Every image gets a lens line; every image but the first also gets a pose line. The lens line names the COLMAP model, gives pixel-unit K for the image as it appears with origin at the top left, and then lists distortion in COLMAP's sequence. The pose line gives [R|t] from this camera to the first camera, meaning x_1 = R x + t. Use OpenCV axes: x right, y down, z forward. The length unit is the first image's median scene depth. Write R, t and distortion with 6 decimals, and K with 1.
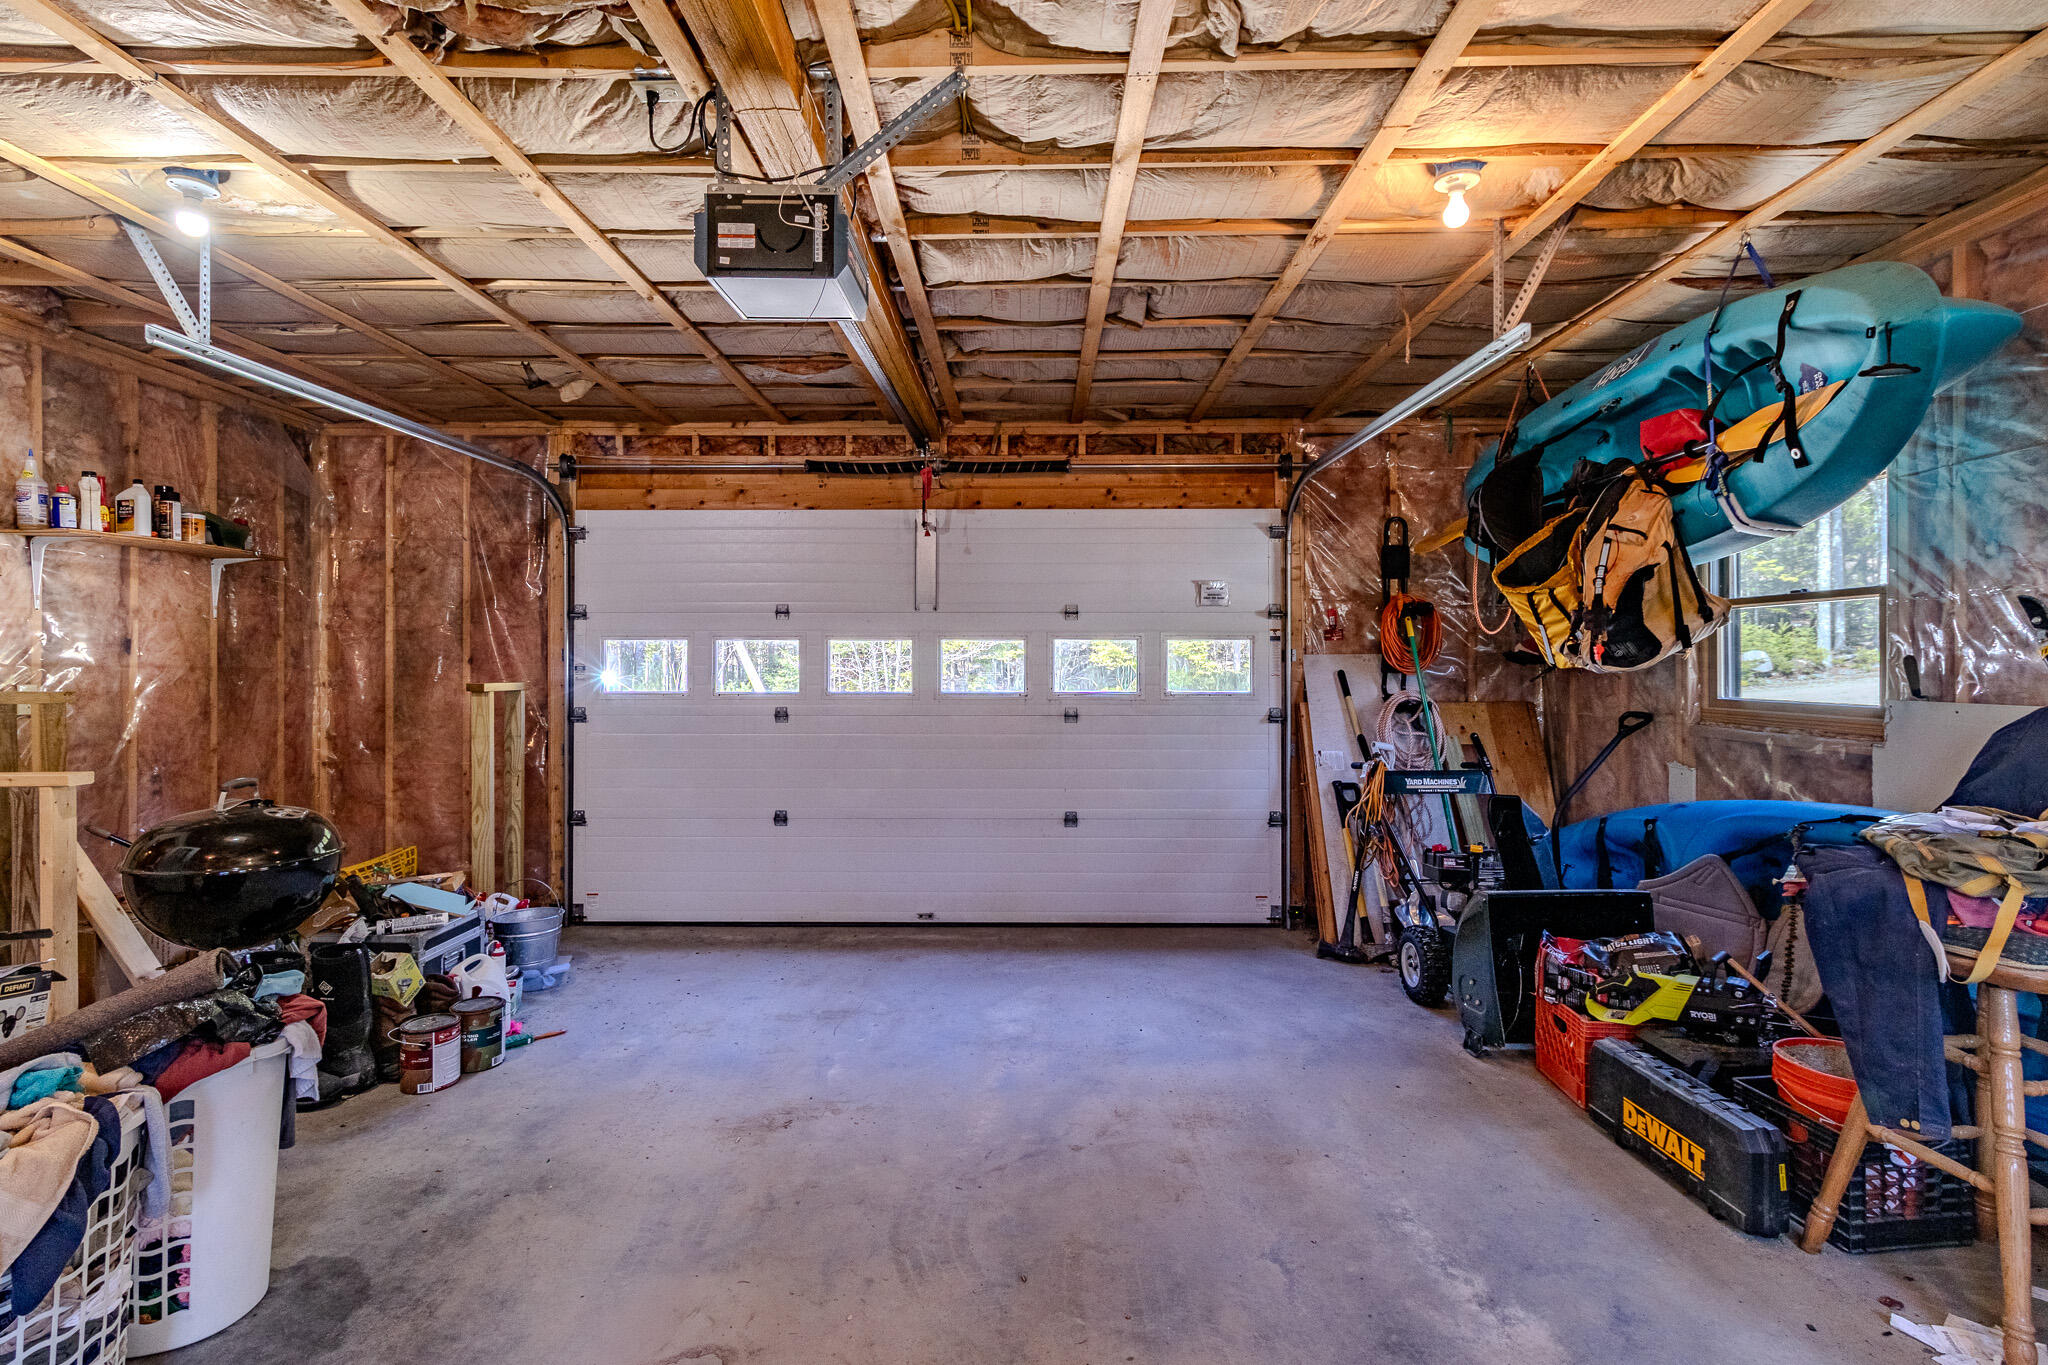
lens RADIAL K [[995.2, 0, 1018.9], [0, 995.2, 657.2], [0, 0, 1]] dist [-0.000782, -0.000053]
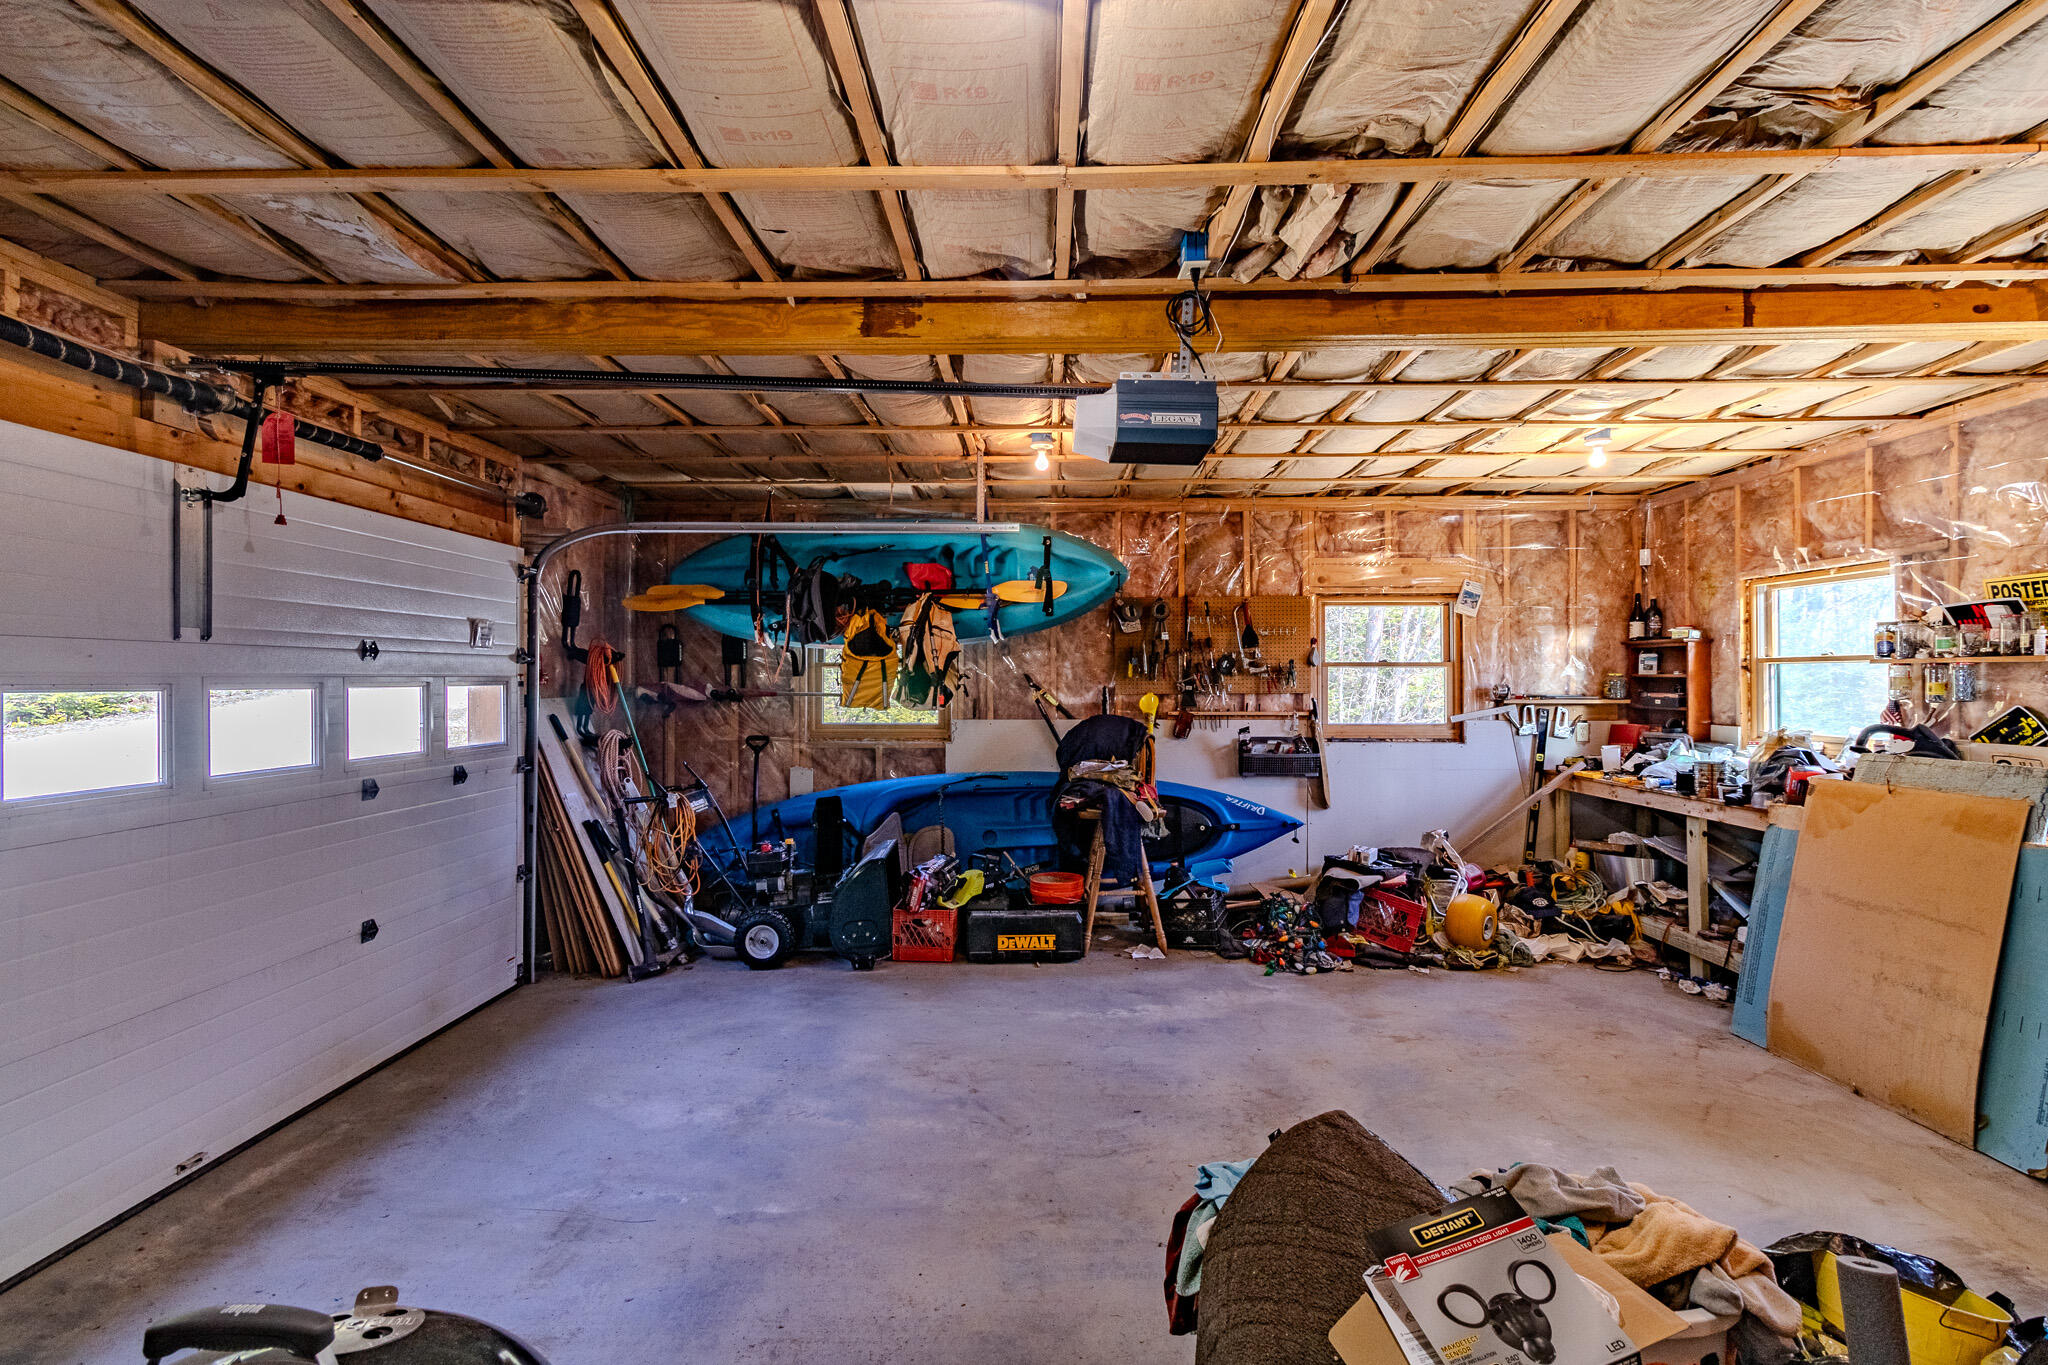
lens RADIAL K [[962.8, 0, 1026.9], [0, 962.8, 671.8], [0, 0, 1]] dist [-0.000102, -0.000018]
pose [[0.000607, 0.007242, 0.999974, -0.694436], [-0.001382, 0.999973, -0.007241, -0.025538], [-0.999999, -0.001378, 0.000617, 0.537919]]
